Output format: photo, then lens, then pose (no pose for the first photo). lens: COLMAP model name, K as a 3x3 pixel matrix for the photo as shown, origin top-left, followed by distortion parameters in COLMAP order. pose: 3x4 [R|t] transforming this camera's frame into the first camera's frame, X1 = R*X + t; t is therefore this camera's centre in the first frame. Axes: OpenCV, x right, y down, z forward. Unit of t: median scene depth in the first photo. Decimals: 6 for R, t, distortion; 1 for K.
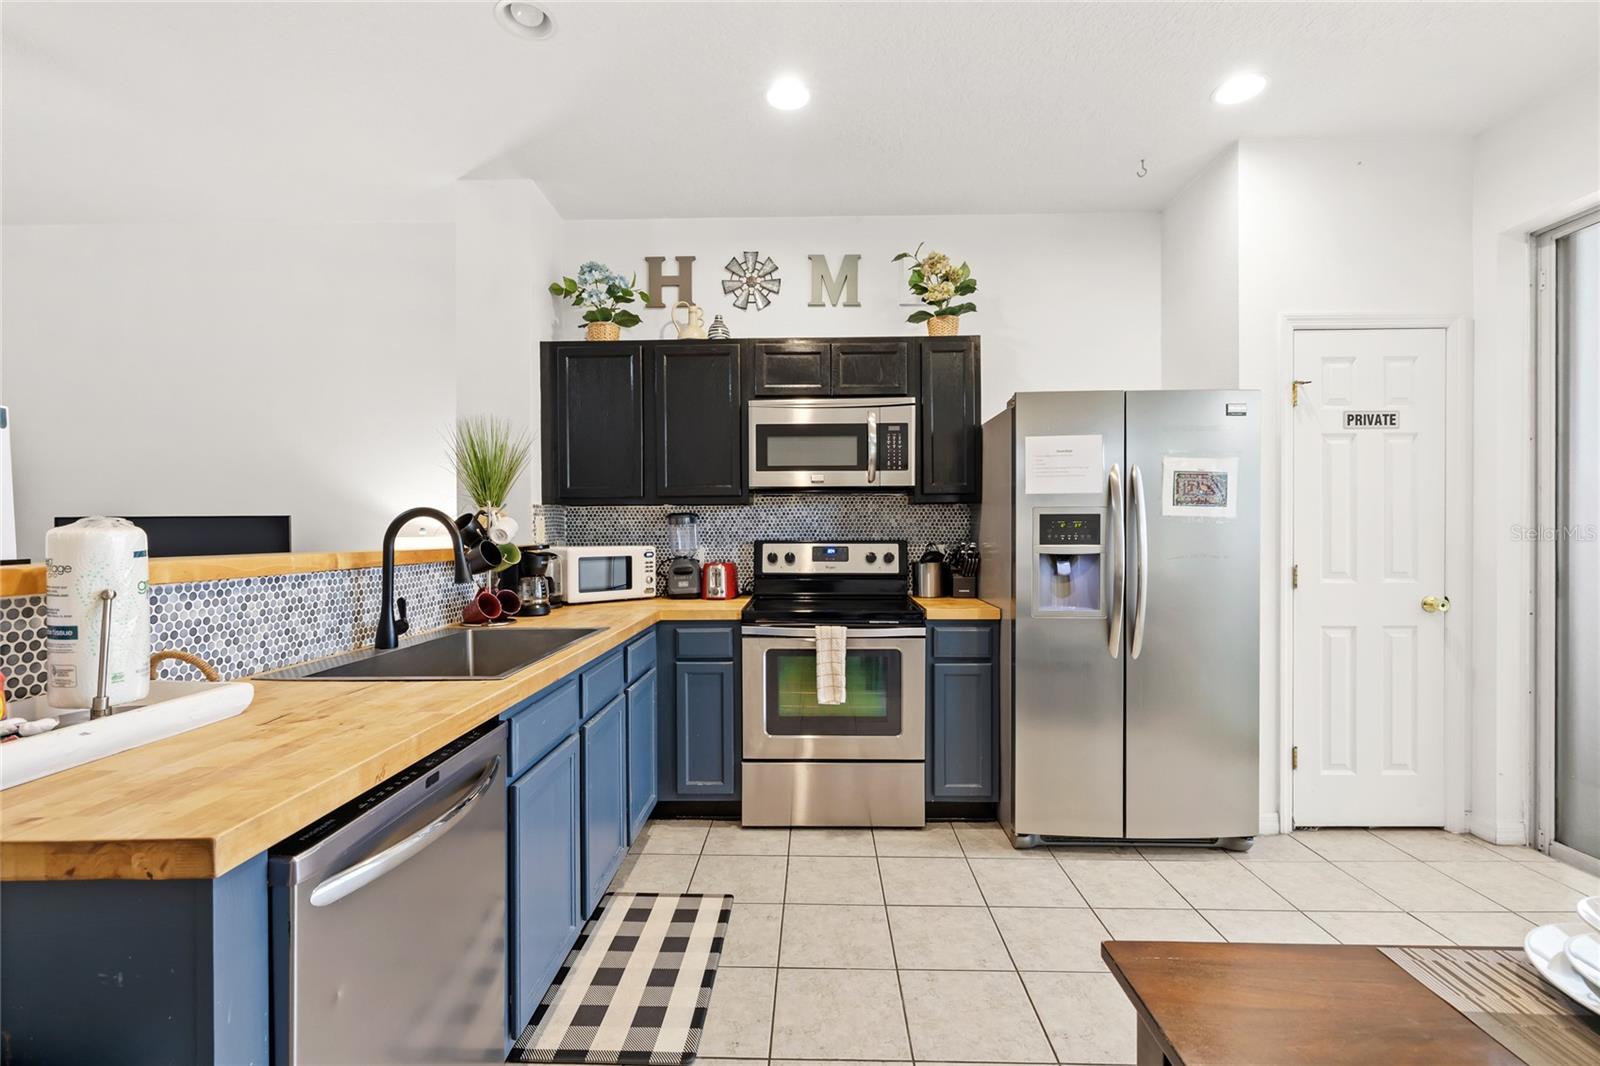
lens RADIAL K [[682.8, 0, 800.0], [0, 682.8, 533.0], [0, 0, 1]] dist [-0.000019, -0.000222]
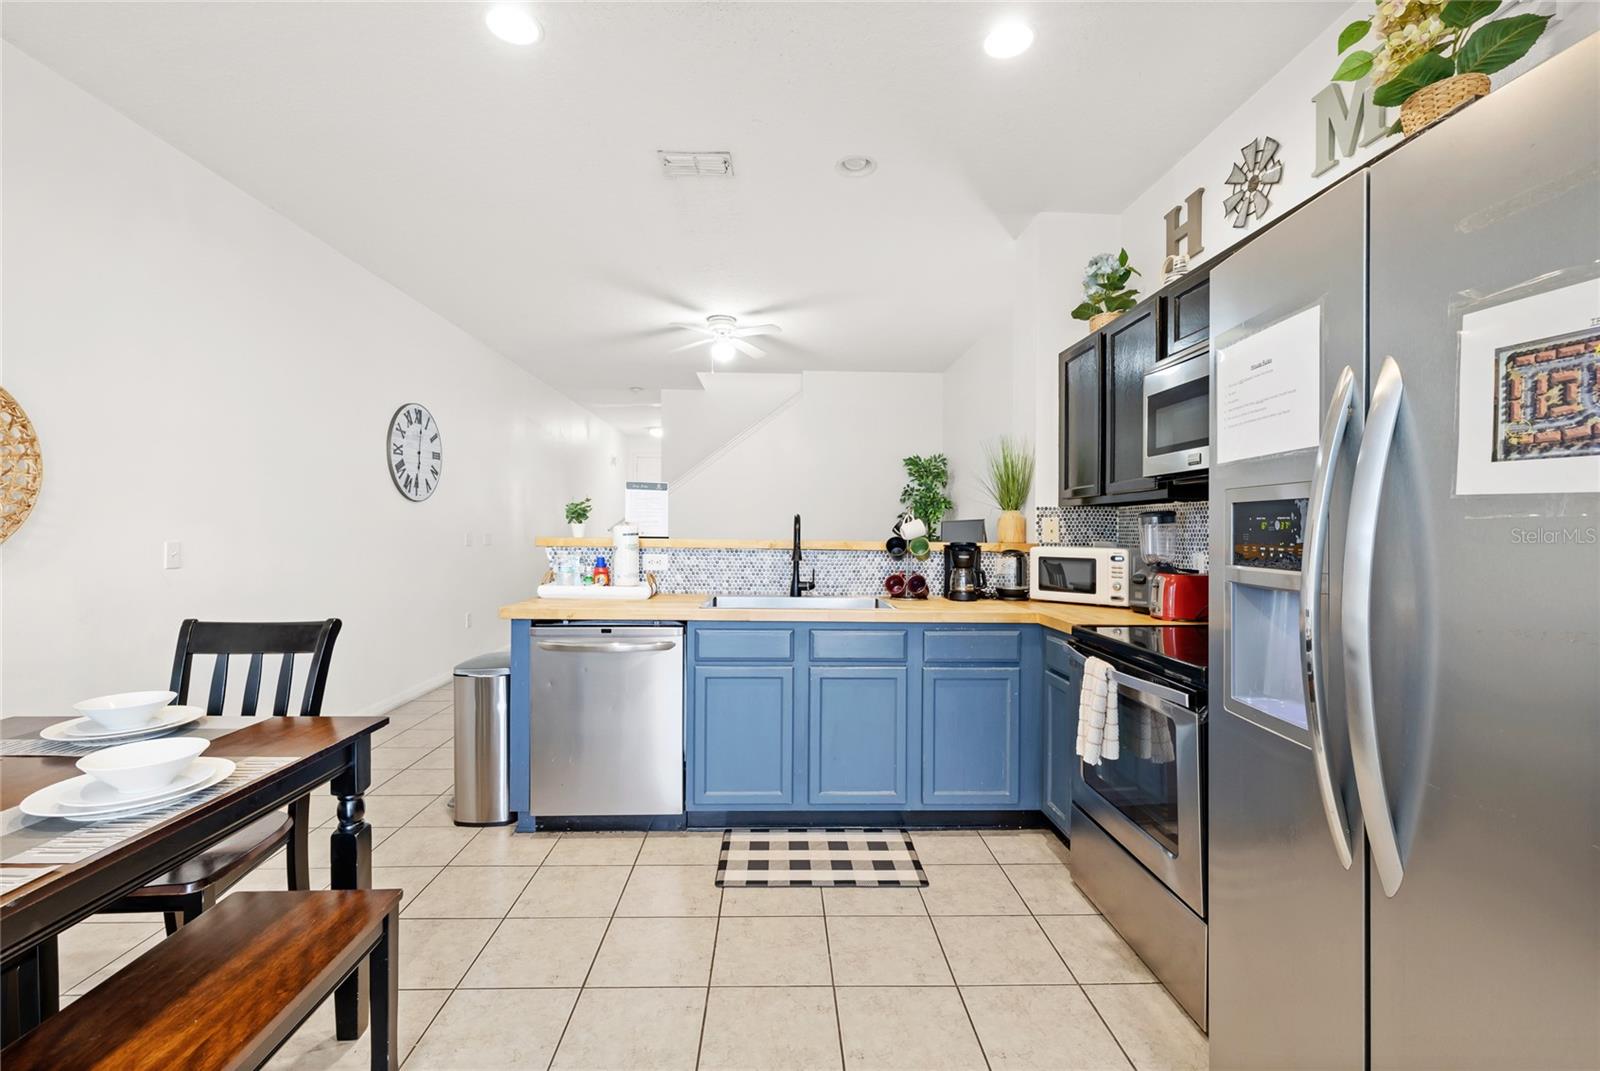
lens RADIAL K [[686.9, 0, 798.8], [0, 686.9, 527.6], [0, 0, 1]] dist [-0.000813, 0.000397]
pose [[0.065951, 0.003044, -0.997818, 0.708770], [-0.014266, 0.999896, 0.002107, -0.005694], [0.997721, 0.014096, 0.065987, 0.563203]]
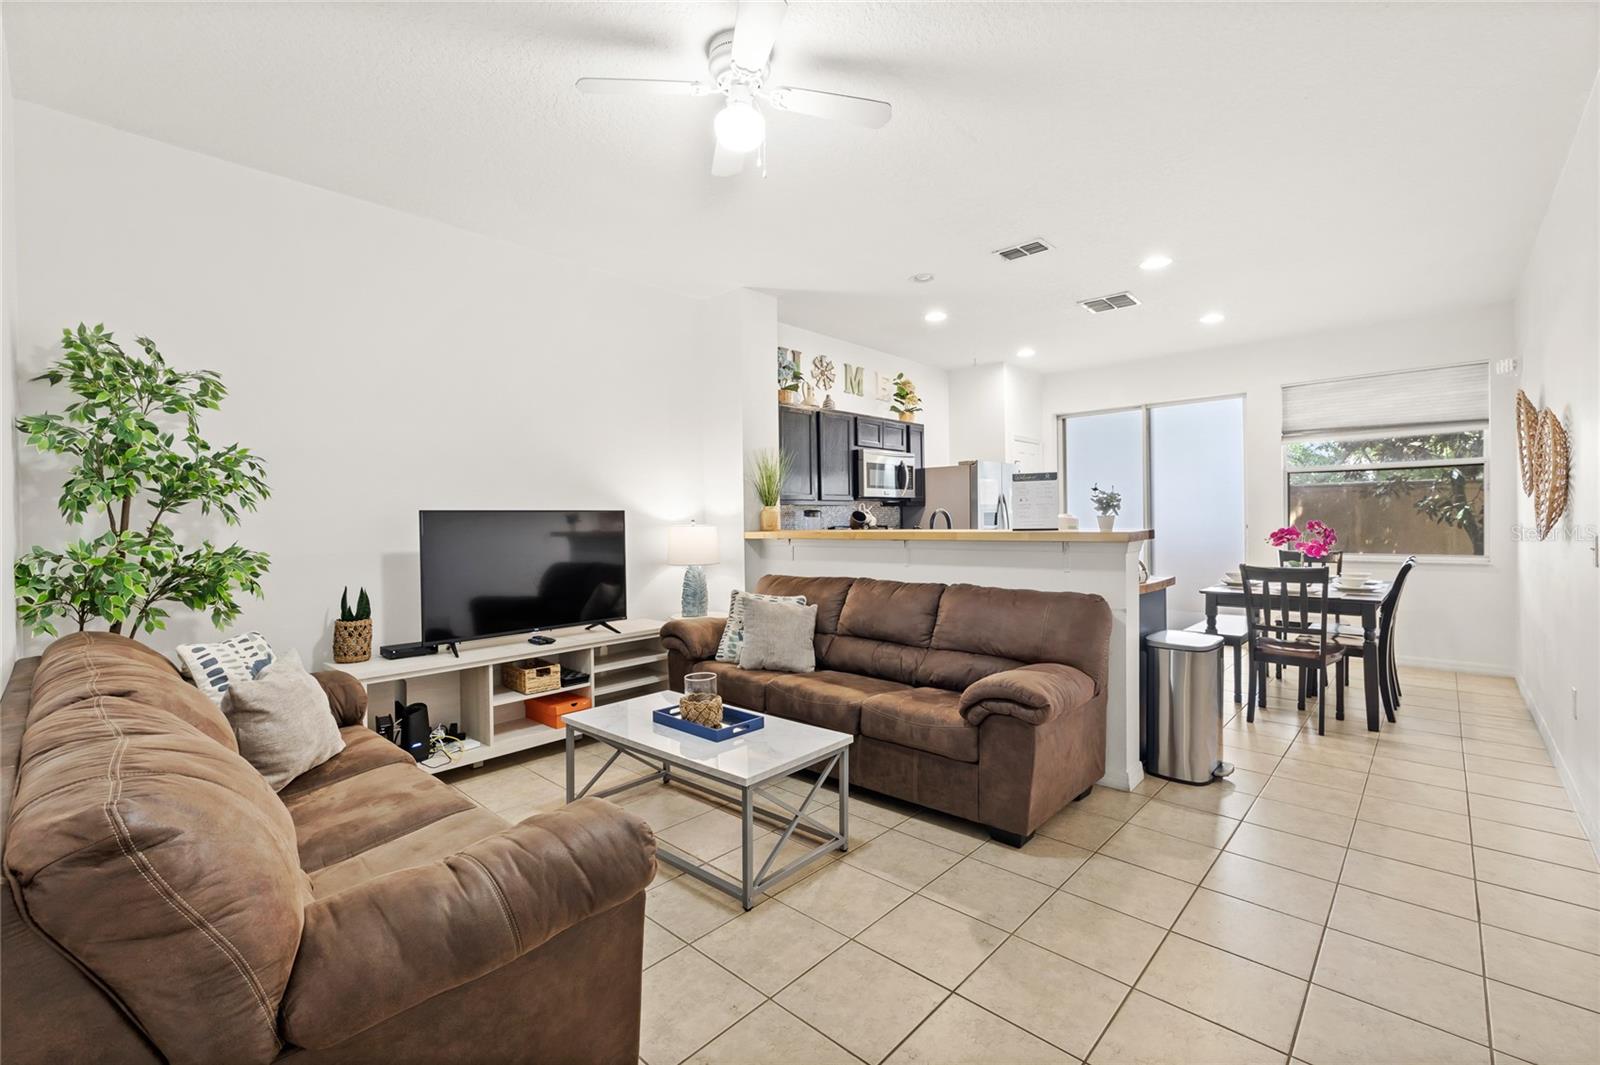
lens RADIAL K [[682.9, 0, 797.4], [0, 682.9, 529.1], [0, 0, 1]] dist [-0.000494, 0.000012]
pose [[0.665716, -0.015045, 0.746053, -1.600335], [0.012264, 0.999882, 0.009220, 0.001871], [-0.746104, 0.003012, 0.665822, -0.089862]]
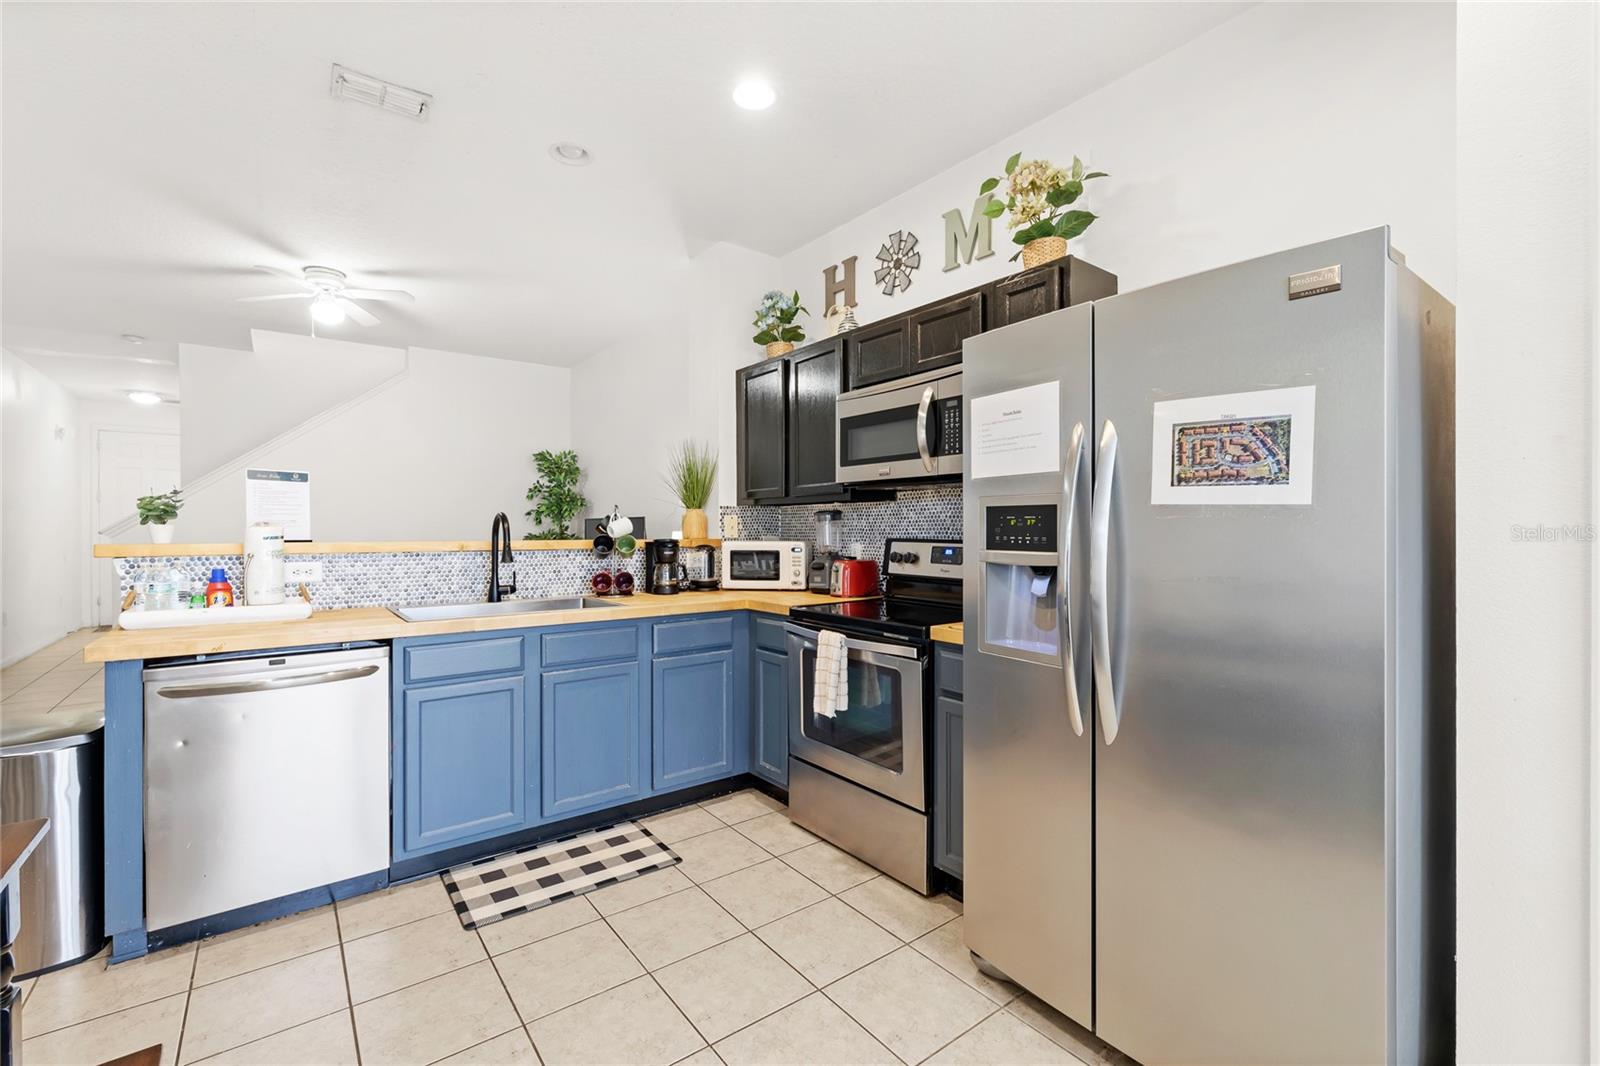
lens RADIAL K [[682.9, 0, 797.4], [0, 682.9, 529.6], [0, 0, 1]] dist [-0.000494, 0.000012]
pose [[0.626931, 0.005742, -0.779053, 0.670652], [-0.004166, 0.999983, 0.004017, -0.005031], [0.779063, 0.000727, 0.626945, 0.351153]]
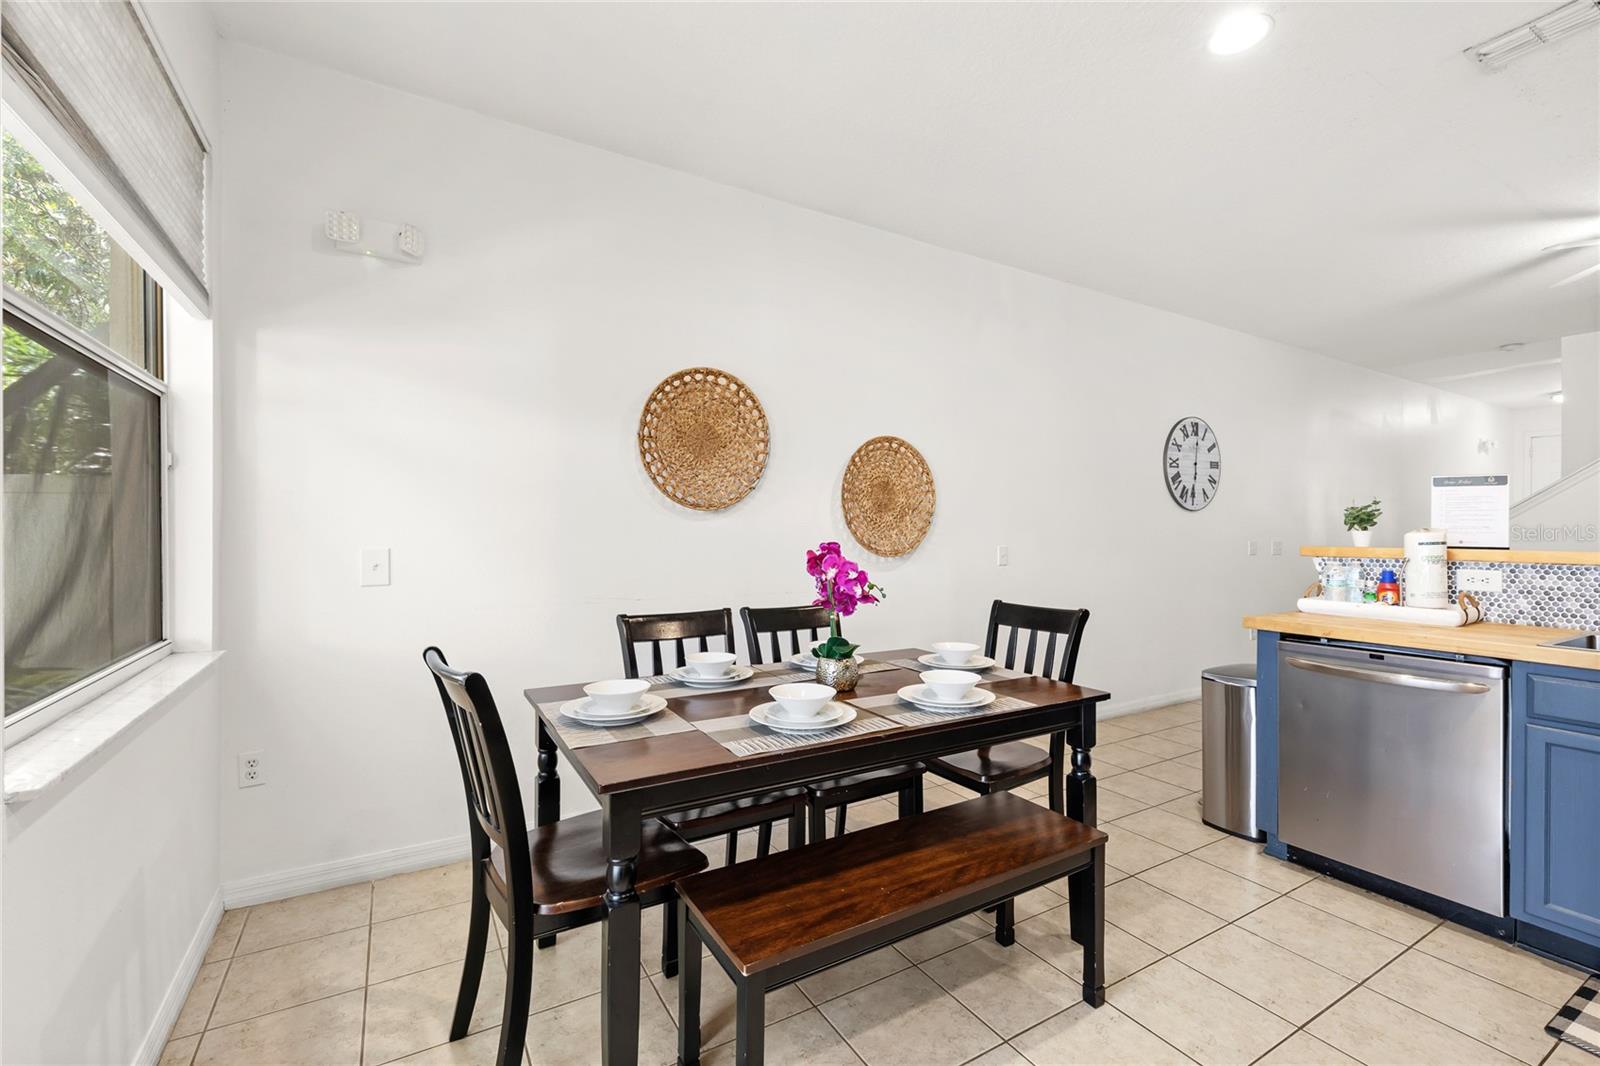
lens RADIAL K [[682.8, 0, 800.0], [0, 682.8, 533.0], [0, 0, 1]] dist [-0.000019, -0.000222]
pose [[-0.846909, 0.000818, -0.531737, 0.739403], [-0.003435, 0.999970, 0.007010, -0.005320], [0.531726, 0.007764, -0.846881, 0.672417]]
